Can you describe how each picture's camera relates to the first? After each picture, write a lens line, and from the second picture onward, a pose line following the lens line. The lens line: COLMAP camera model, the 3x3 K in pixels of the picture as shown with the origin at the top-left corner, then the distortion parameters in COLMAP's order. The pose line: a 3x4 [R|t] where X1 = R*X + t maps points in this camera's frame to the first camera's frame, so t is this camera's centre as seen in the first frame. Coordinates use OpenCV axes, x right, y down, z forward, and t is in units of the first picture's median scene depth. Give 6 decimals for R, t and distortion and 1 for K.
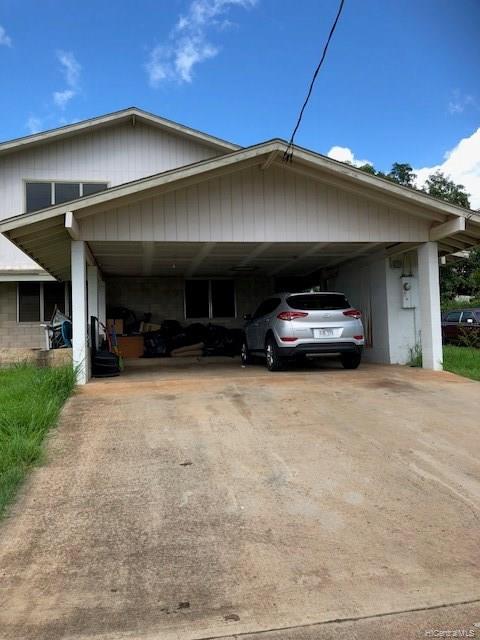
lens RADIAL K [[522.9, 0, 231.2], [0, 522.9, 320.5], [0, 0, 1]] dist [0.012831, 0.003159]
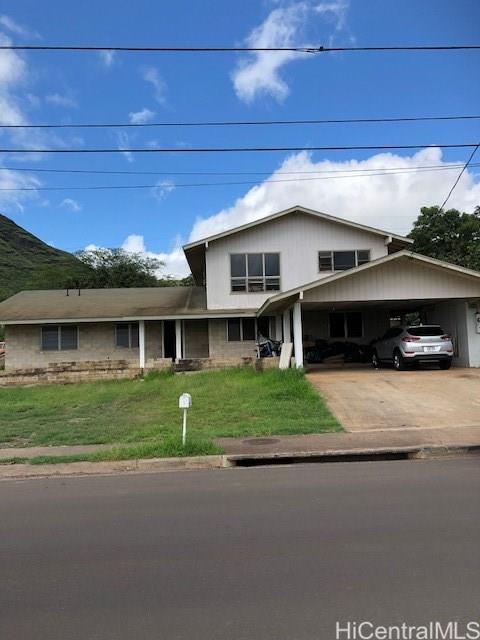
lens RADIAL K [[523.1, 0, 240.0], [0, 523.1, 320.0], [0, 0, 1]] dist [0.010441, 0.009989]
pose [[0.990517, -0.012268, -0.136840, -0.267996], [0.009623, 0.999754, -0.019973, -0.055712], [0.137052, 0.018467, 0.990392, -1.064300]]
